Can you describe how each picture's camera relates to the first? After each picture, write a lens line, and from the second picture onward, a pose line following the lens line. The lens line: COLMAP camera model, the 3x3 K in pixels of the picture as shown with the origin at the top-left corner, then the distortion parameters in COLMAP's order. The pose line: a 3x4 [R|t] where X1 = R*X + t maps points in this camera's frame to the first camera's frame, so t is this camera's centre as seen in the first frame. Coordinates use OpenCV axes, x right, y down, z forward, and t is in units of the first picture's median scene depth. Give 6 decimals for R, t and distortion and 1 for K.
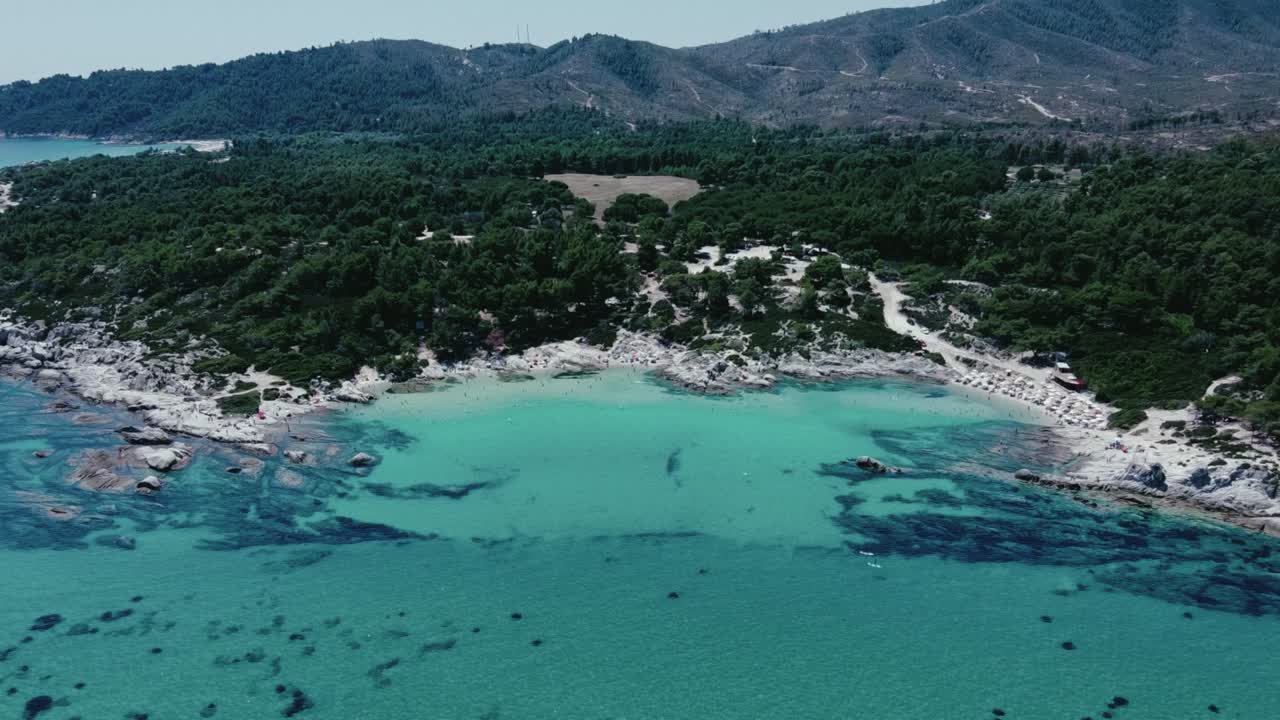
lens RADIAL K [[1001.1, 0, 640.0], [0, 1001.1, 360.0], [0, 0, 1]] dist [-0.001581, 0.037347]
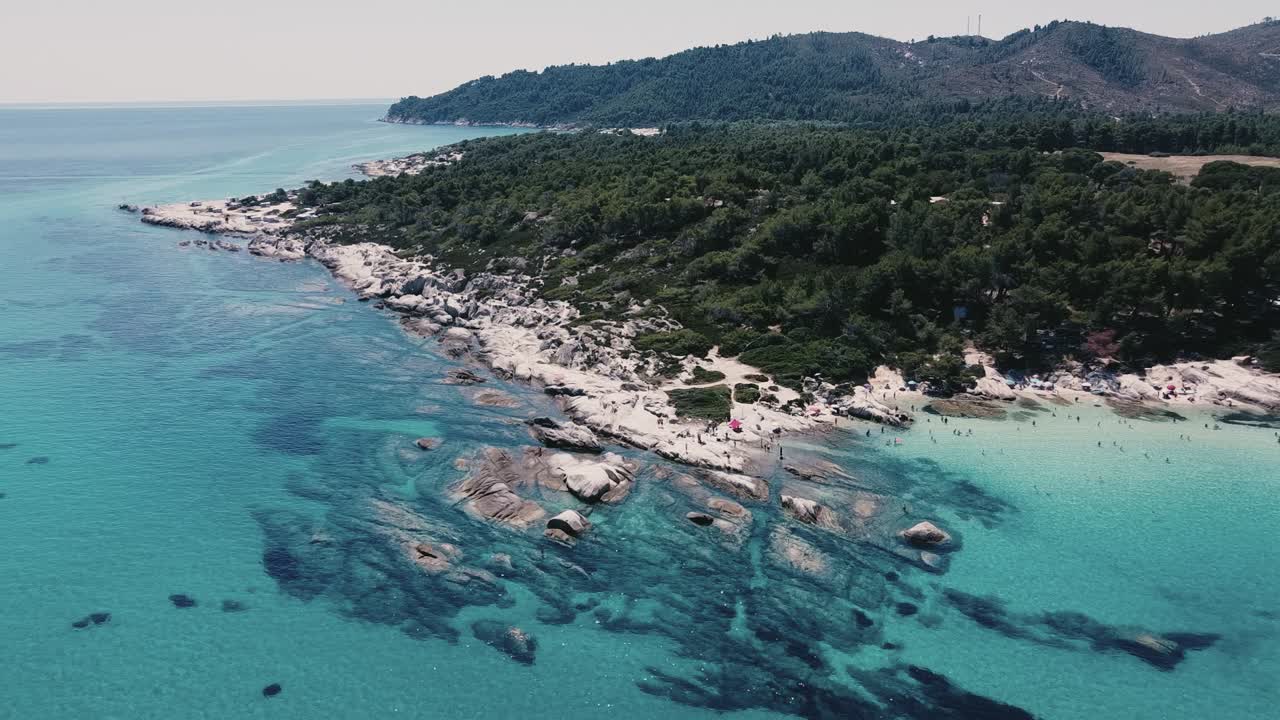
lens RADIAL K [[1001.1, 0, 640.0], [0, 1001.1, 360.0], [0, 0, 1]] dist [-0.001581, 0.037347]
pose [[0.924558, 0.101592, -0.367248, -0.174875], [-0.107886, 0.994157, 0.003409, 0.016025], [0.365449, 0.036469, 0.930117, 0.335437]]
